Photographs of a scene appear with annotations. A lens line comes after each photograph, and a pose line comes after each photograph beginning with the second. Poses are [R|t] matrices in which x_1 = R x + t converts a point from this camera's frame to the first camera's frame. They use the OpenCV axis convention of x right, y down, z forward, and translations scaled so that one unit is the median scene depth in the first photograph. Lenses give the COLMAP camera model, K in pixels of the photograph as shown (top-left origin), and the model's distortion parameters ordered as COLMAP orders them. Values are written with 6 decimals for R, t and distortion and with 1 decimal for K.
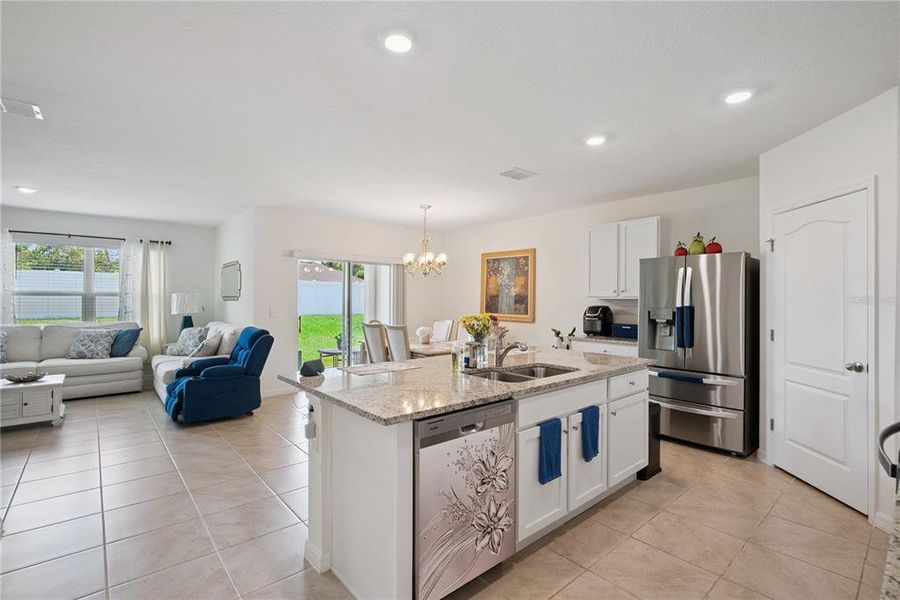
lens RADIAL K [[415.8, 0, 447.0], [0, 415.8, 298.8], [0, 0, 1]] dist [-0.003511, -0.000126]
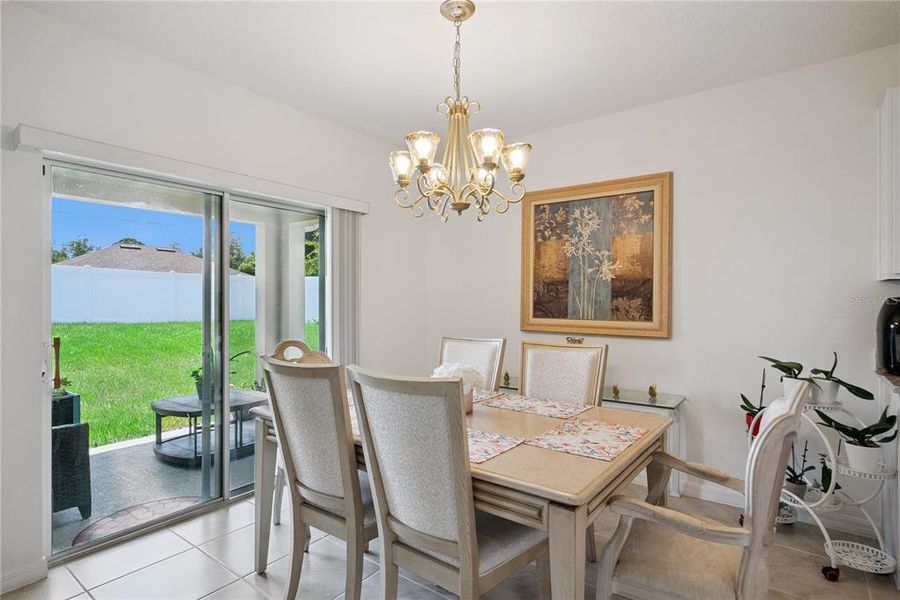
lens RADIAL K [[467.5, 0, 456.8], [0, 467.5, 303.6], [0, 0, 1]] dist [0.011633, 0.000151]
pose [[0.975507, -0.009102, 0.219781, -0.123303], [0.006789, 0.999913, 0.011278, 0.012256], [-0.219865, -0.009510, 0.975484, 0.553271]]
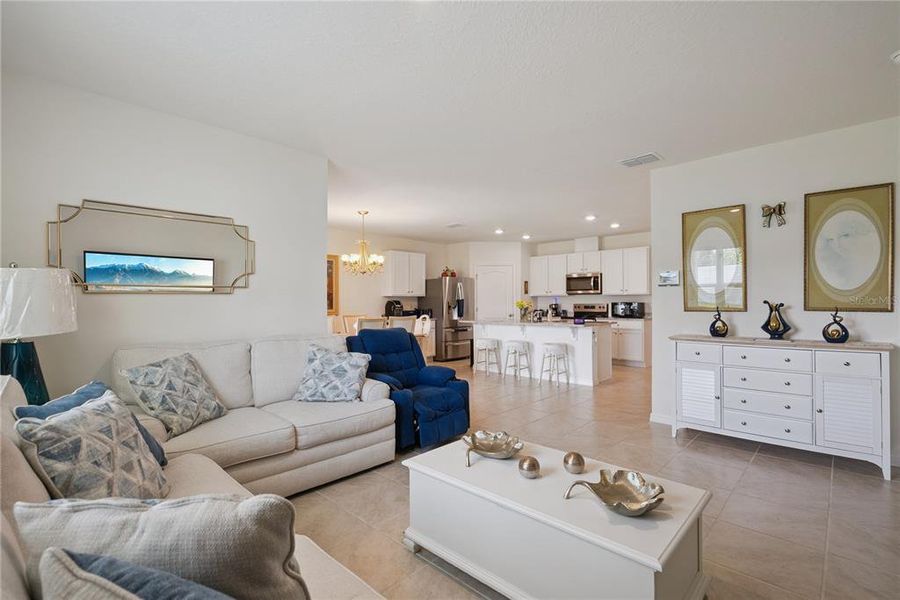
lens RADIAL K [[415.8, 0, 446.4], [0, 415.8, 303.8], [0, 0, 1]] dist [-0.003511, -0.000126]
pose [[-0.089135, -0.008168, 0.995986, -1.051746], [0.005003, 0.999950, 0.008648, 0.013603], [-0.996007, 0.005754, -0.089090, 0.779607]]
